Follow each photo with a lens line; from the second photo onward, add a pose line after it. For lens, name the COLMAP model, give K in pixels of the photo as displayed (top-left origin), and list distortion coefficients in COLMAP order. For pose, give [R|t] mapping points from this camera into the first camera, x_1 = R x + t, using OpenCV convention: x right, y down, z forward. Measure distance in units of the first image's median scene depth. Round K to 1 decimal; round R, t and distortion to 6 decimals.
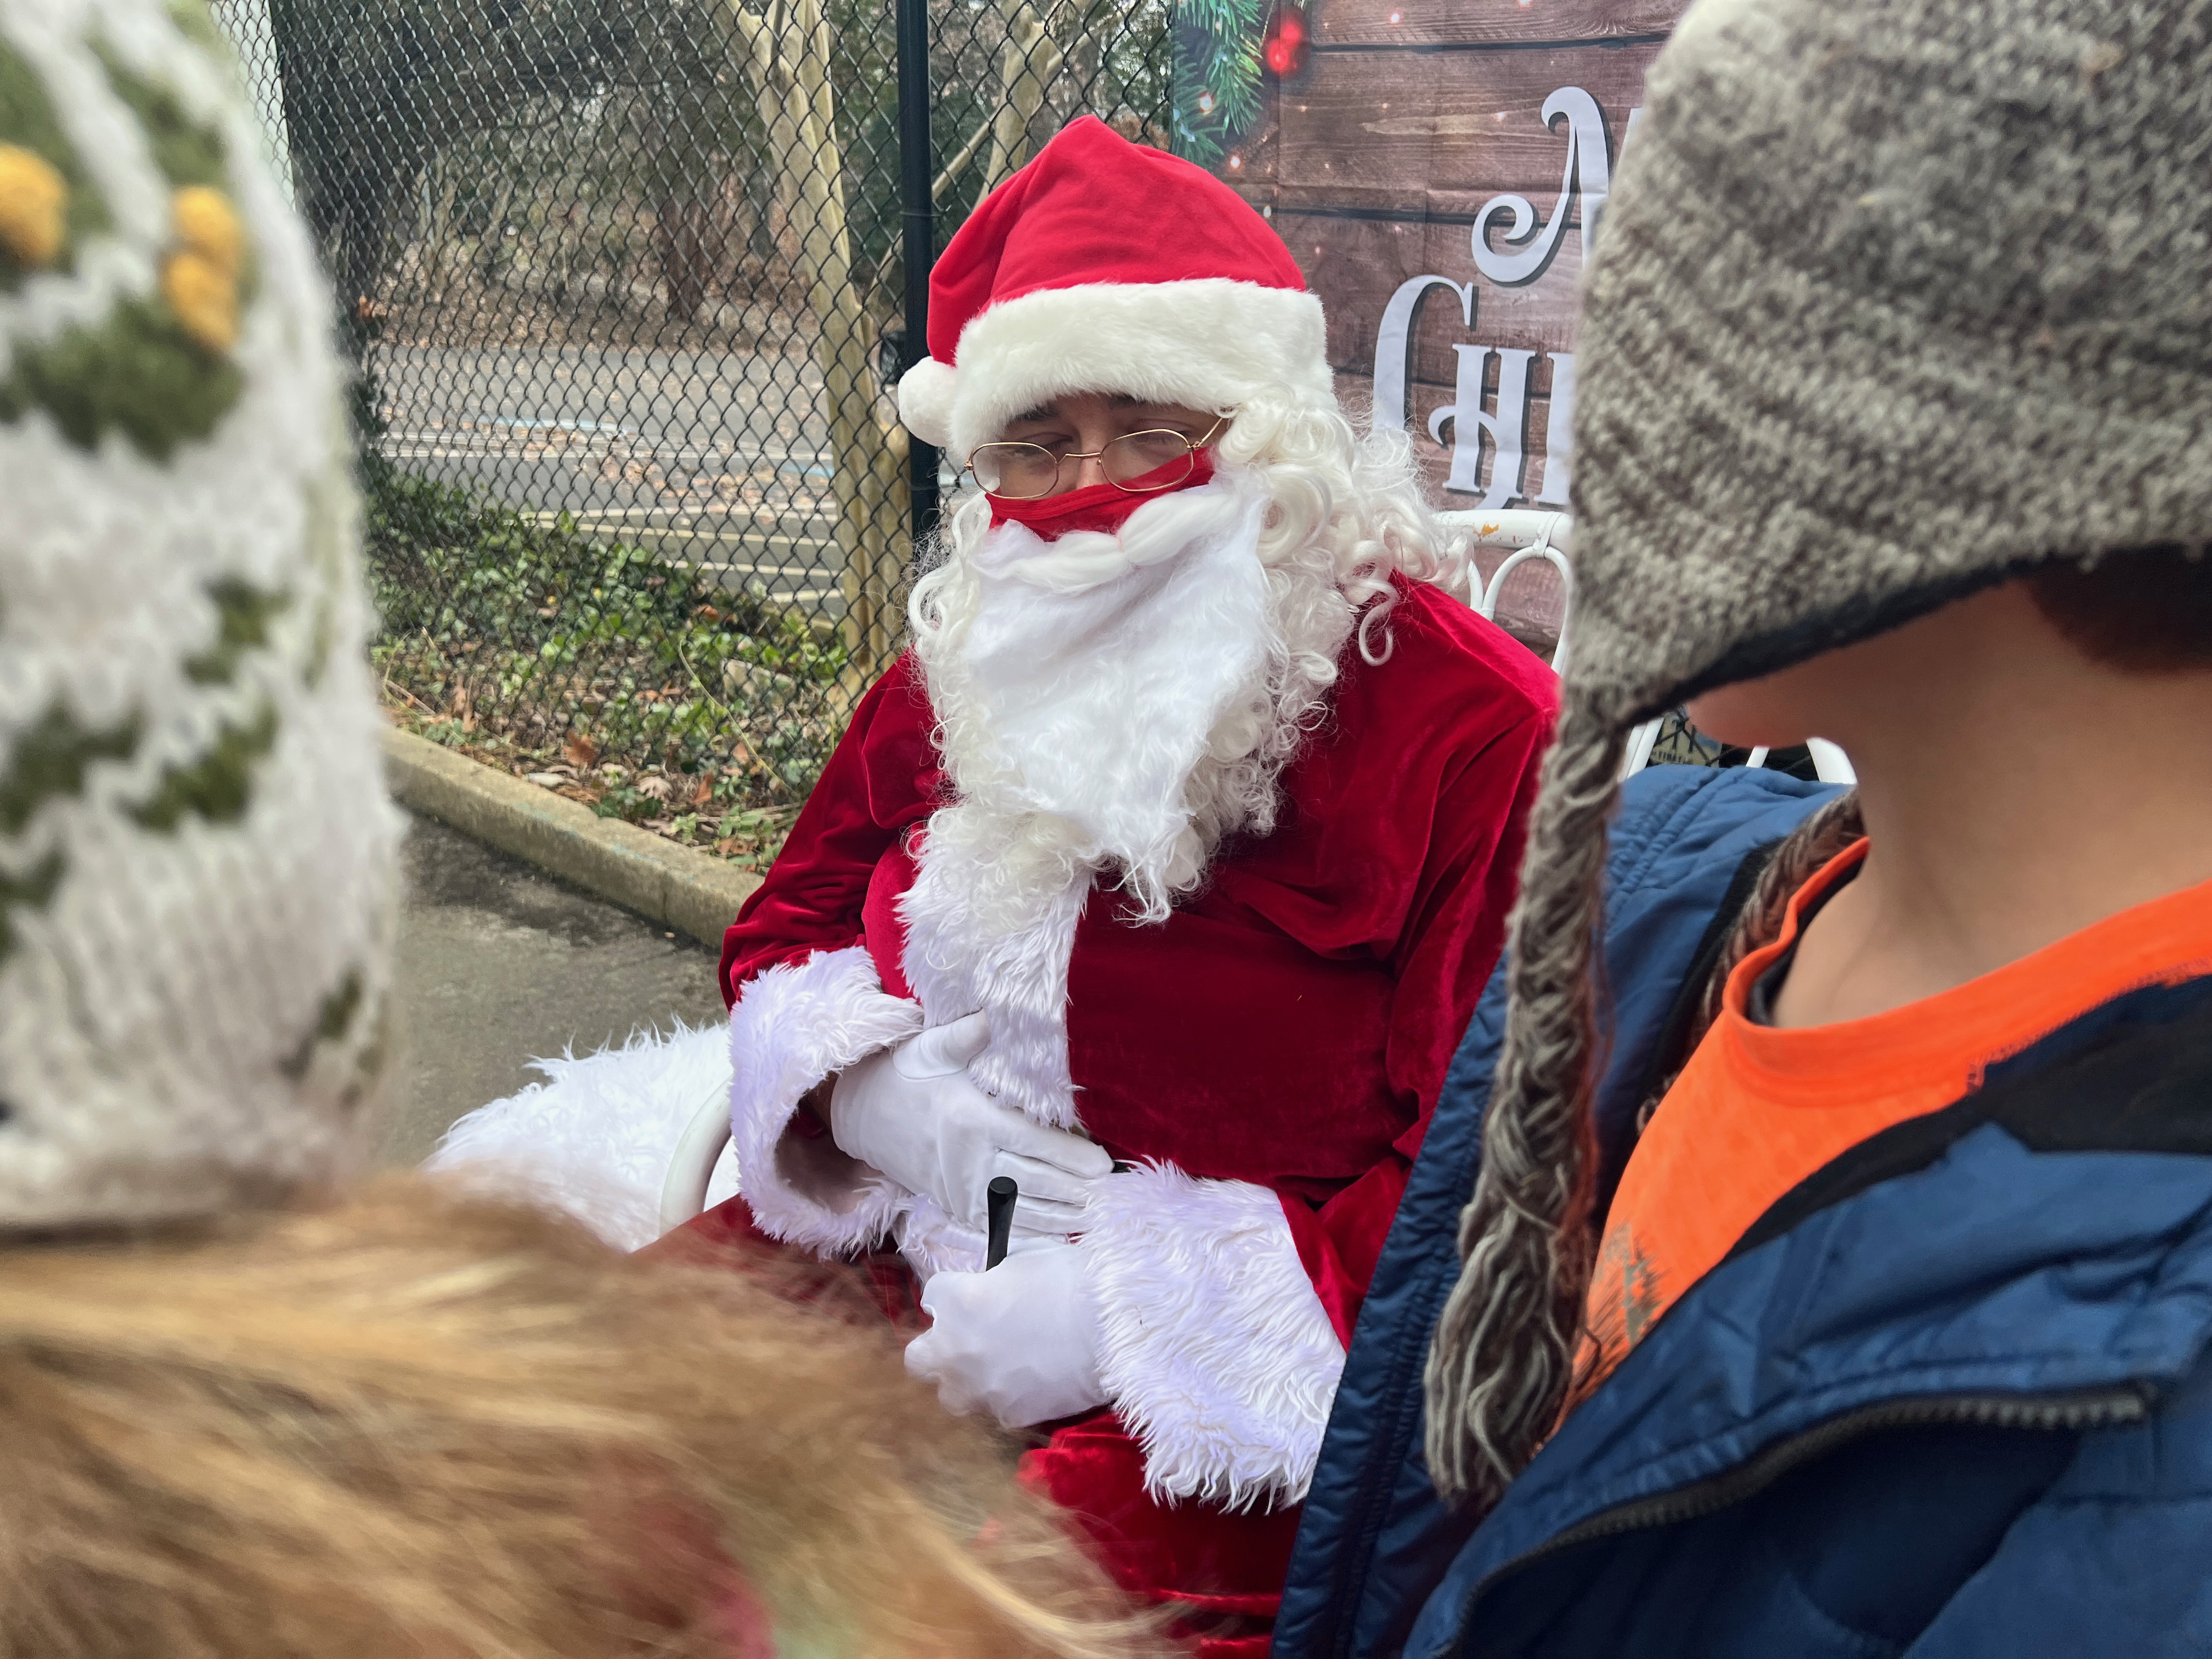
lens RADIAL K [[1659.4, 0, 1116.5], [0, 1659.4, 818.3], [0, 0, 1]] dist [0.056866, -0.062246]
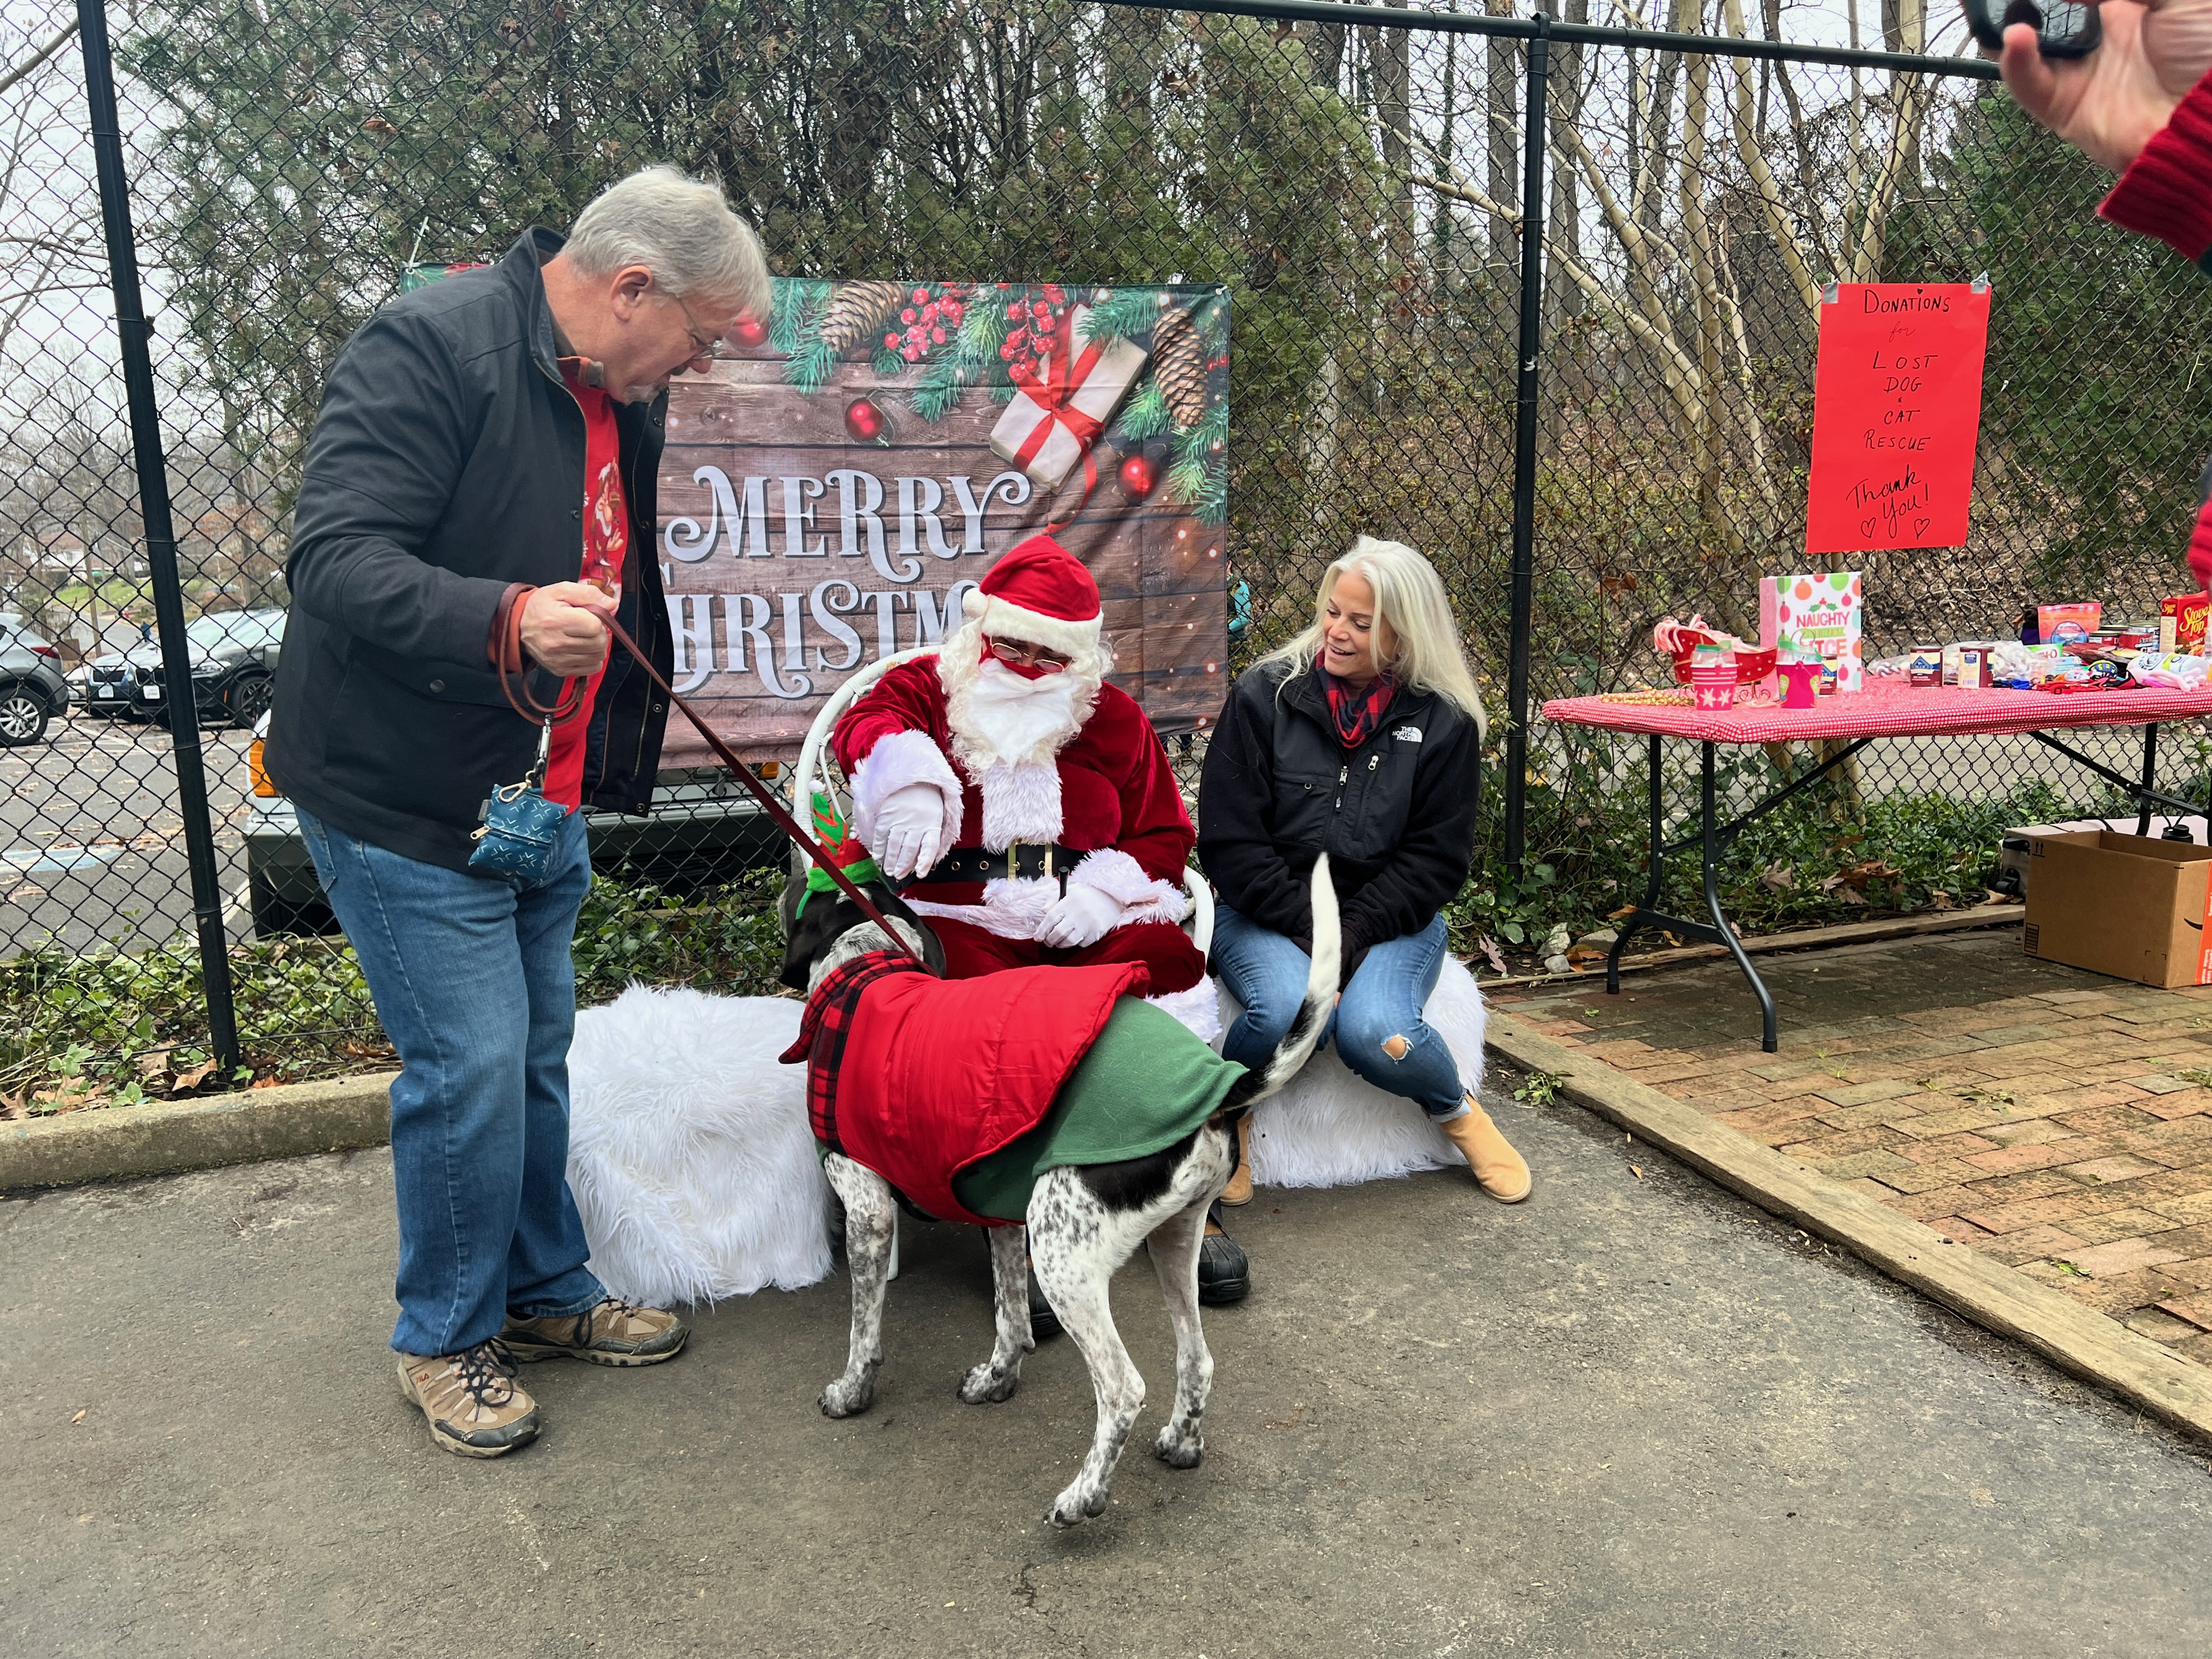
lens RADIAL K [[1659.4, 0, 1093.9], [0, 1659.4, 843.7], [0, 0, 1]] dist [0.056866, -0.062246]
pose [[0.491030, -0.205092, 0.846656, -1.127944], [0.313006, 0.948525, 0.048237, 0.032283], [-0.812968, 0.241323, 0.529950, -0.276096]]
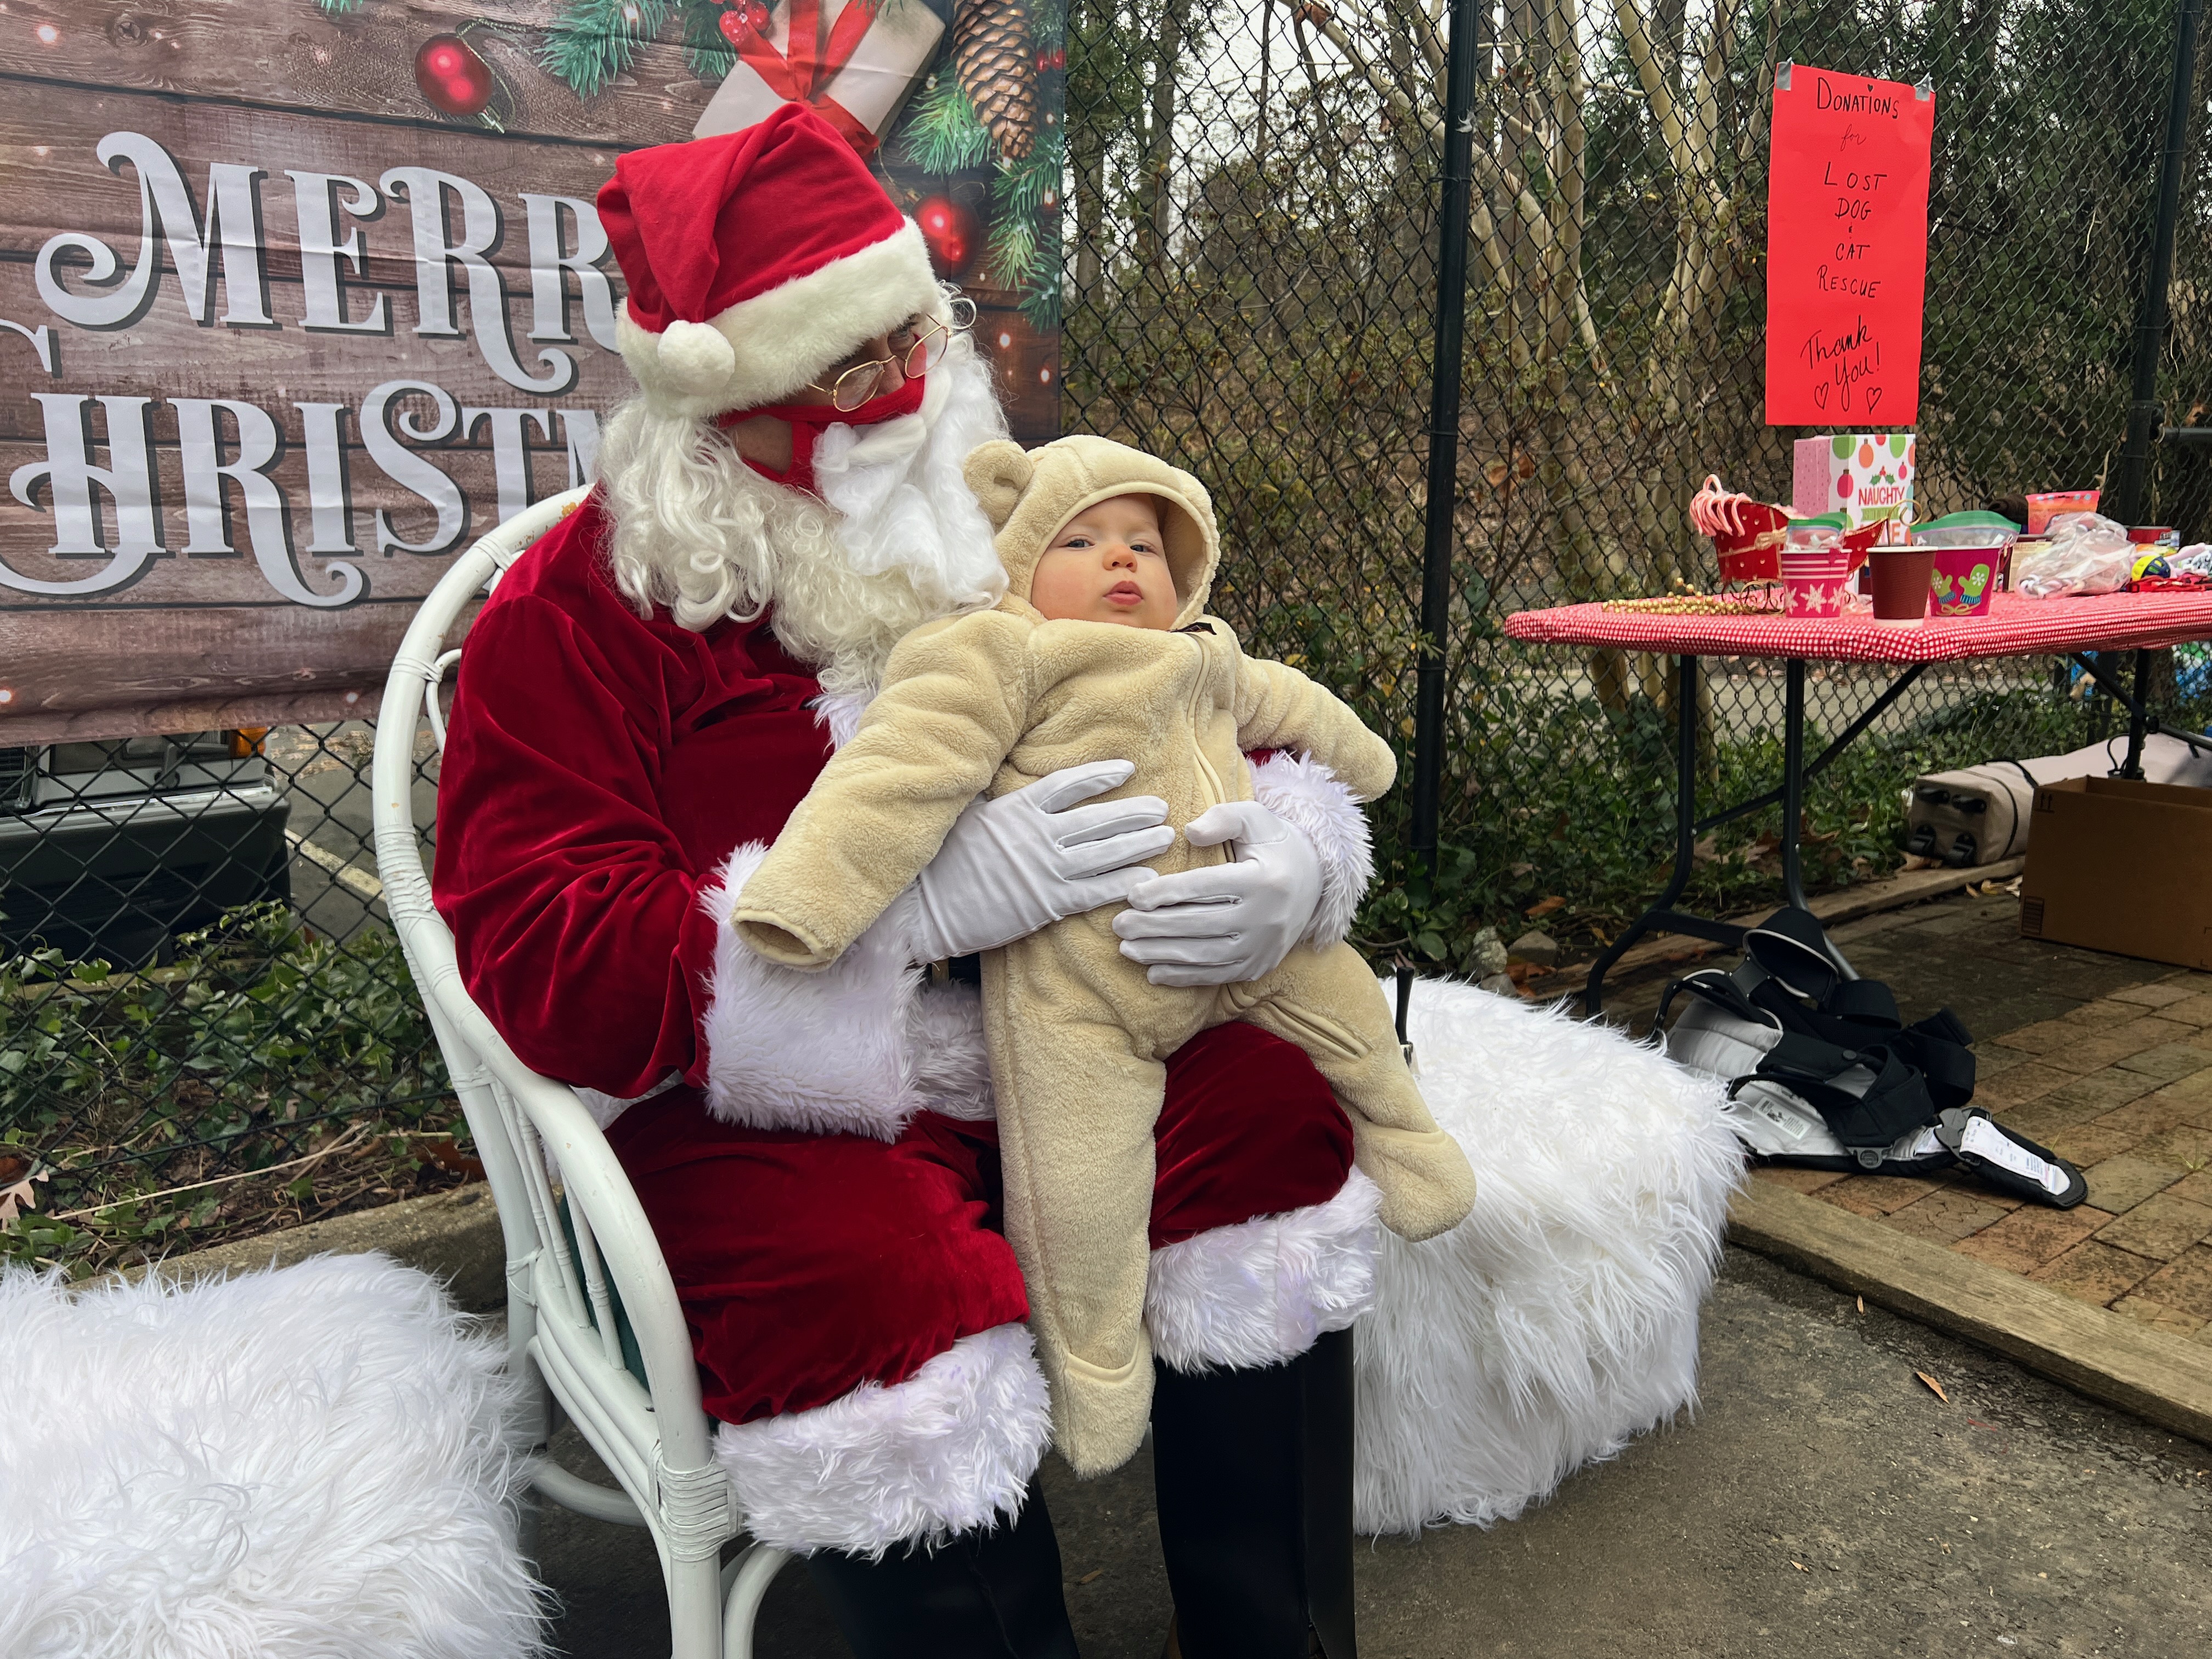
lens RADIAL K [[1659.4, 0, 1090.5], [0, 1659.4, 812.2], [0, 0, 1]] dist [0.056866, -0.062246]
pose [[0.232134, -0.200941, 0.951702, -0.547935], [0.341322, 0.933038, 0.113747, 0.014931], [-0.910831, 0.298433, 0.285175, 0.287380]]
